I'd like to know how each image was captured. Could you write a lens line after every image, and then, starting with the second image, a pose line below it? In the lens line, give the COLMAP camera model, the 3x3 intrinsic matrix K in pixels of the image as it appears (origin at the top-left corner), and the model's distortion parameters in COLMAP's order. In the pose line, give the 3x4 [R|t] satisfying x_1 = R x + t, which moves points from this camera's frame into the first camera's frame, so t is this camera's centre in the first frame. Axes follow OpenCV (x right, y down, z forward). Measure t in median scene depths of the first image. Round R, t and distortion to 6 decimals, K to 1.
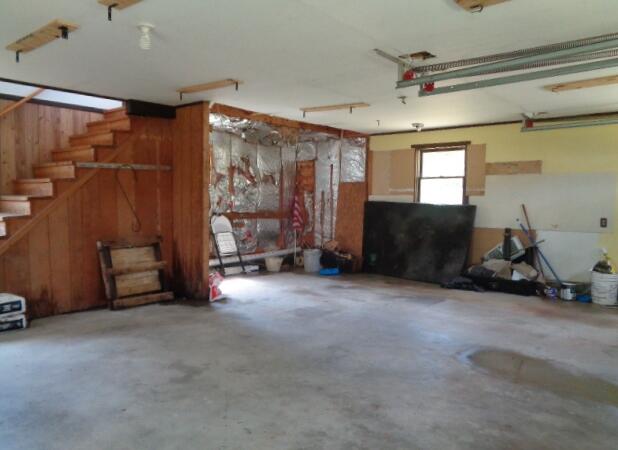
lens RADIAL K [[479.1, 0, 309.0], [0, 479.1, 225.0], [0, 0, 1]] dist [0.000990, 0.000436]
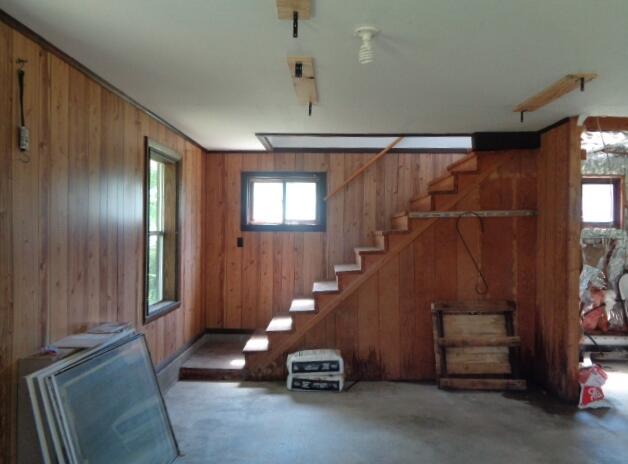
lens RADIAL K [[480.5, 0, 314.0], [0, 480.5, 232.0], [0, 0, 1]] dist [0.007173, 0.004889]
pose [[0.630848, -0.007494, -0.775870, 0.091102], [-0.042201, 0.998142, -0.043954, -0.044163], [0.774758, 0.060471, 0.629360, 0.276515]]
